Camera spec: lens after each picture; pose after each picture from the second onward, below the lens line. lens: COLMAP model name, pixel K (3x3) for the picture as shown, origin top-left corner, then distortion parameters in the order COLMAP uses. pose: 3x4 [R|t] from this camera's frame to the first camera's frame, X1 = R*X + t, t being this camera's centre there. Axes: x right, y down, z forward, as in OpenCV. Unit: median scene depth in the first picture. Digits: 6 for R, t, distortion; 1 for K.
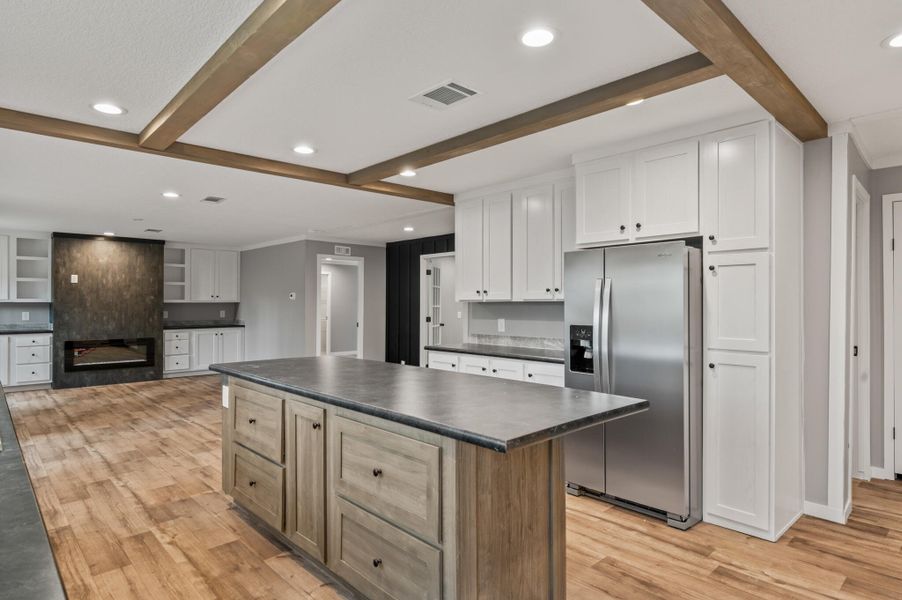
lens RADIAL K [[509.3, 0, 444.2], [0, 509.3, 308.2], [0, 0, 1]] dist [0.000953, 0.001886]
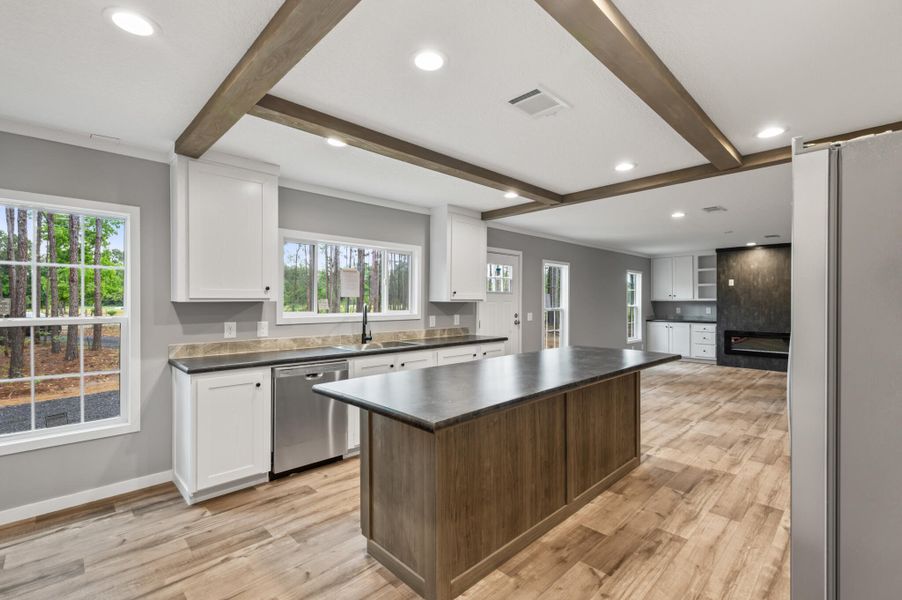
lens RADIAL K [[403.4, 0, 450.2], [0, 403.4, 291.7], [0, 0, 1]] dist [-0.003658, 0.001054]
pose [[0.010004, -0.023541, -0.999673, 0.287818], [-0.010823, 0.999662, -0.023649, -0.002507], [0.999891, 0.011057, 0.009746, 0.275556]]
